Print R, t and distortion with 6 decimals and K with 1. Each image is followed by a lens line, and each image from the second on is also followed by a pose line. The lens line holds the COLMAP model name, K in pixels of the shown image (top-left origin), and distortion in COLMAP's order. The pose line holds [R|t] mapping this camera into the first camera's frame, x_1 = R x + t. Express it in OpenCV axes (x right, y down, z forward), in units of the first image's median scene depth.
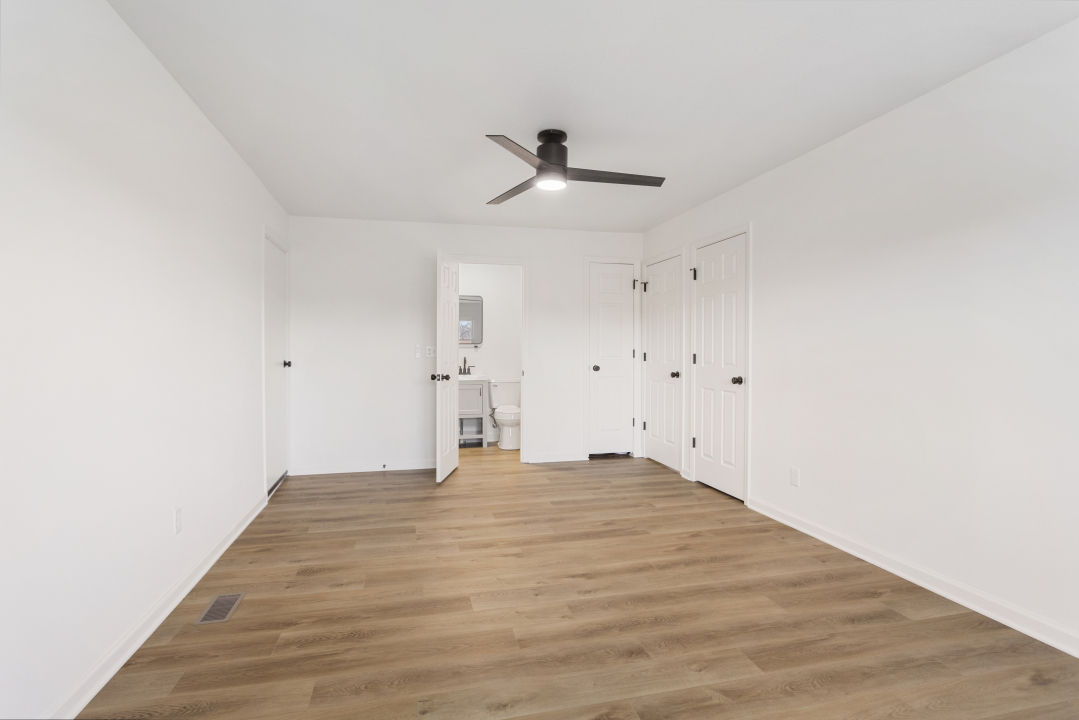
lens RADIAL K [[531.4, 0, 535.6], [0, 531.4, 361.5], [0, 0, 1]] dist [0.001528, 0.001008]
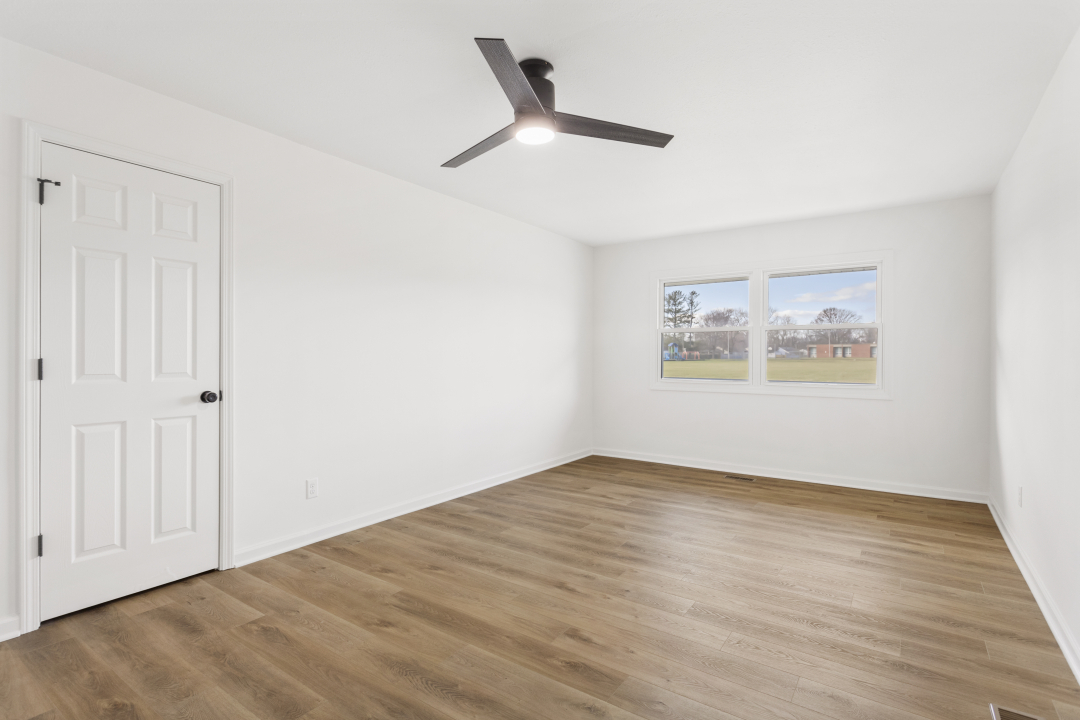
lens RADIAL K [[531.9, 0, 536.1], [0, 531.9, 361.5], [0, 0, 1]] dist [0.001528, 0.001008]
pose [[-0.660815, -0.009696, 0.750486, -0.598301], [0.013004, 0.999619, 0.024365, -0.031500], [-0.750436, 0.025860, -0.660437, 1.654391]]
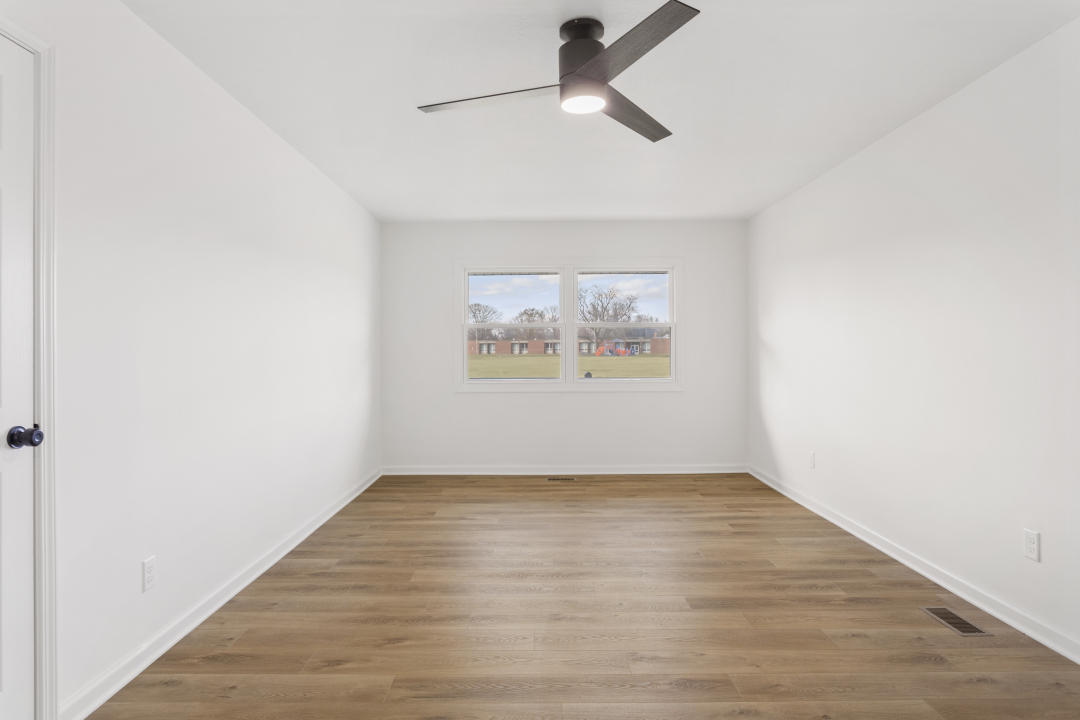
lens RADIAL K [[616.8, 0, 540.0], [0, 616.8, 360.0], [0, 0, 1]] dist [-0.015590, 0.000826]
pose [[-0.973977, 0.002553, 0.226631, -0.101168], [0.010091, 0.999433, 0.032110, -0.042474], [-0.226420, 0.033561, -0.973451, 1.940676]]
